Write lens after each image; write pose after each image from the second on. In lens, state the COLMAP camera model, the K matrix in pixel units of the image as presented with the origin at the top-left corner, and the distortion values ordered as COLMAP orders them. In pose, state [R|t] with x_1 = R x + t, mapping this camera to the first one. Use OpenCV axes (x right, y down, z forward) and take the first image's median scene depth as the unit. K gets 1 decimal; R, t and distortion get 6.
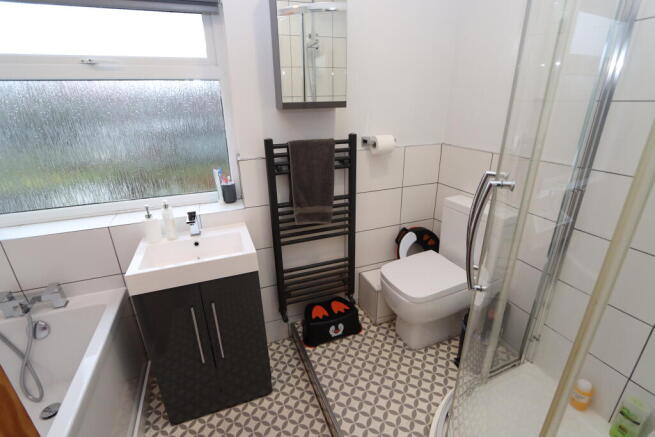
lens RADIAL K [[306.8, 0, 323.6], [0, 306.8, 215.6], [0, 0, 1]] dist [-0.019739, 0.000199]
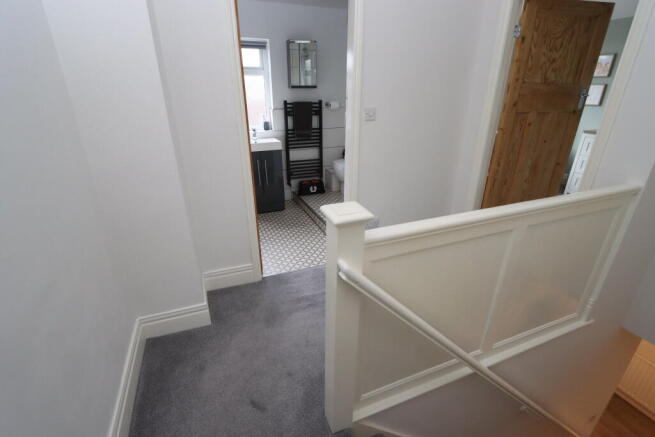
lens RADIAL K [[306.8, 0, 323.6], [0, 306.8, 215.6], [0, 0, 1]] dist [-0.019739, 0.000199]
pose [[0.999735, 0.010309, 0.020580, 0.076305], [-0.011053, 0.999276, 0.036391, 0.500787], [-0.020190, -0.036609, 0.999126, -1.290712]]
